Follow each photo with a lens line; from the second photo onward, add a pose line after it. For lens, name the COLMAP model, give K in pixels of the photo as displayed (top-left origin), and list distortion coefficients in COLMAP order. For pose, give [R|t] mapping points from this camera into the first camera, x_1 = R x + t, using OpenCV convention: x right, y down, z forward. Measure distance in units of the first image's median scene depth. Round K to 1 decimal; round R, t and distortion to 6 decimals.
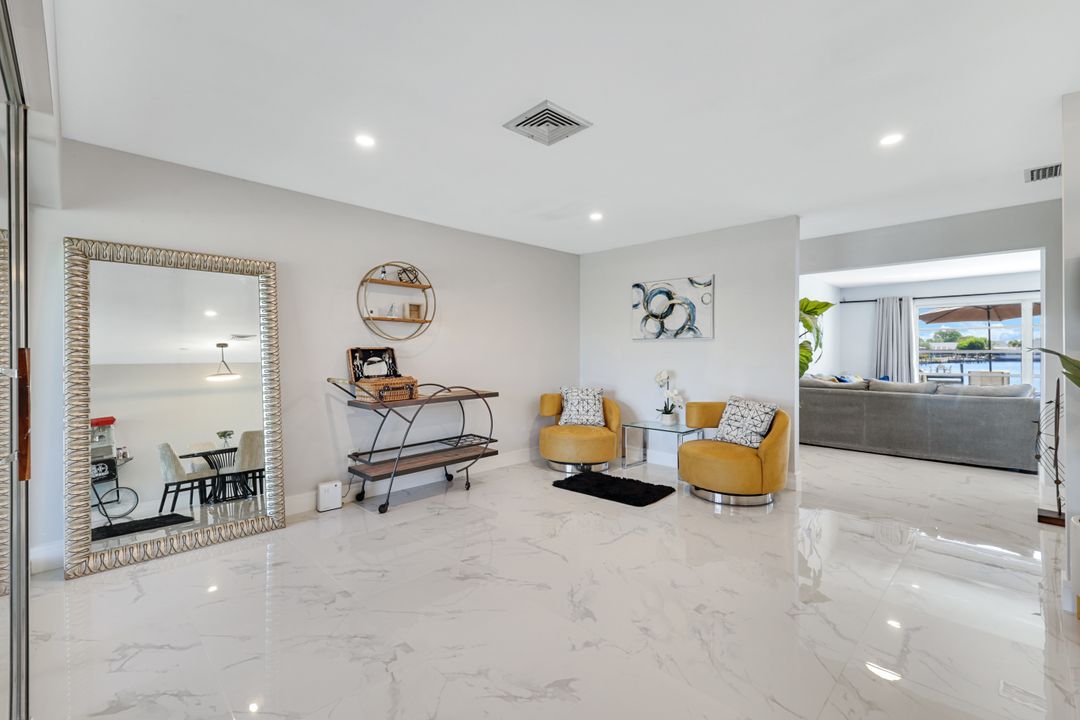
lens RADIAL K [[469.6, 0, 547.4], [0, 469.6, 354.8], [0, 0, 1]] dist [0.002583, 0.000403]
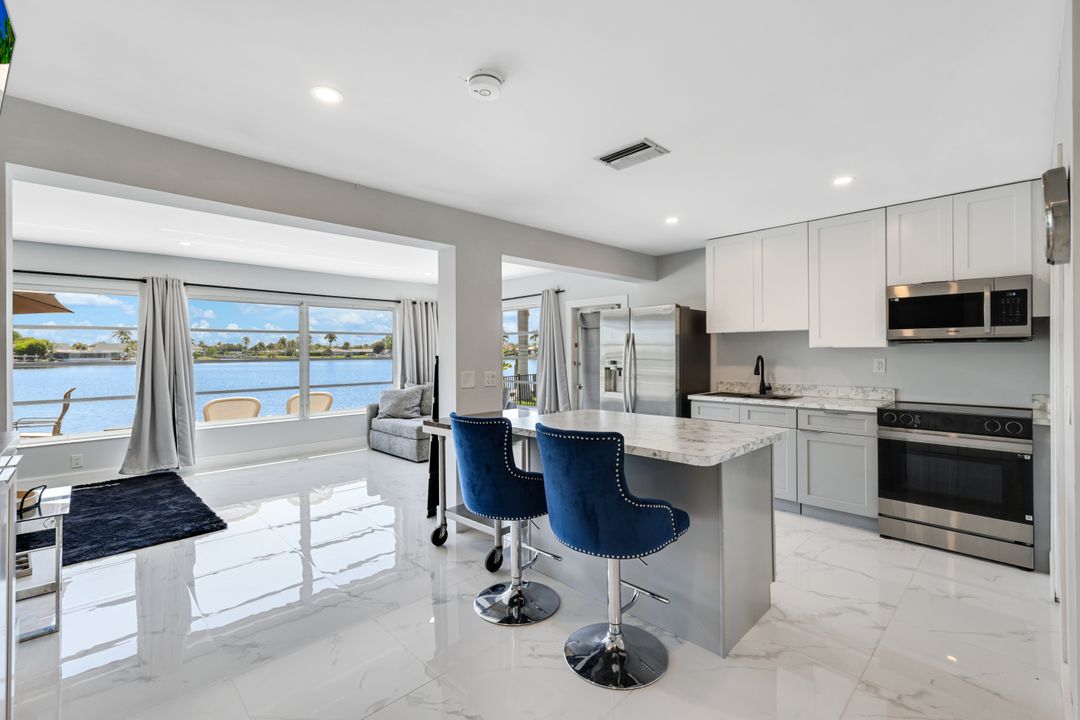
lens RADIAL K [[472.9, 0, 535.3], [0, 472.9, 353.4], [0, 0, 1]] dist [0.000002, -0.000025]
pose [[0.024704, -0.000566, 0.999695, 0.649235], [0.009295, 0.999957, 0.000336, -0.027257], [-0.999652, 0.009284, 0.024709, 0.381265]]
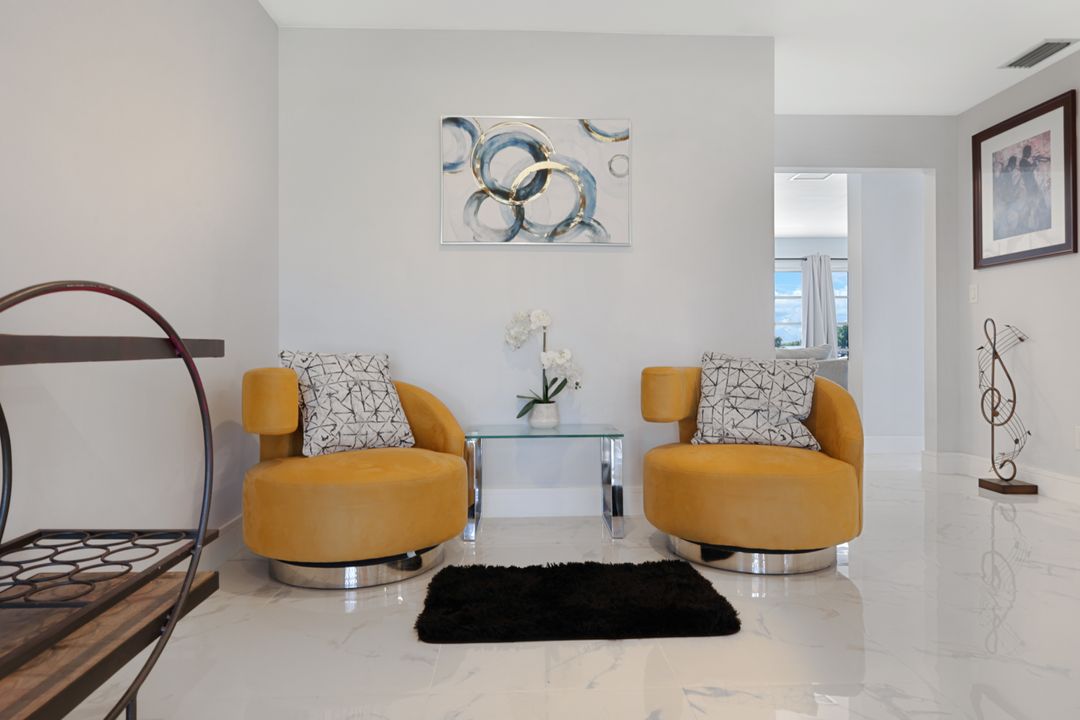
lens RADIAL K [[644.9, 0, 531.4], [0, 644.9, 352.3], [0, 0, 1]] dist [-0.002216, -0.000703]
pose [[0.686235, 0.000474, 0.727380, -0.219880], [0.005803, 0.999964, -0.006127, 0.081251], [-0.727357, 0.008425, 0.686208, 0.584890]]
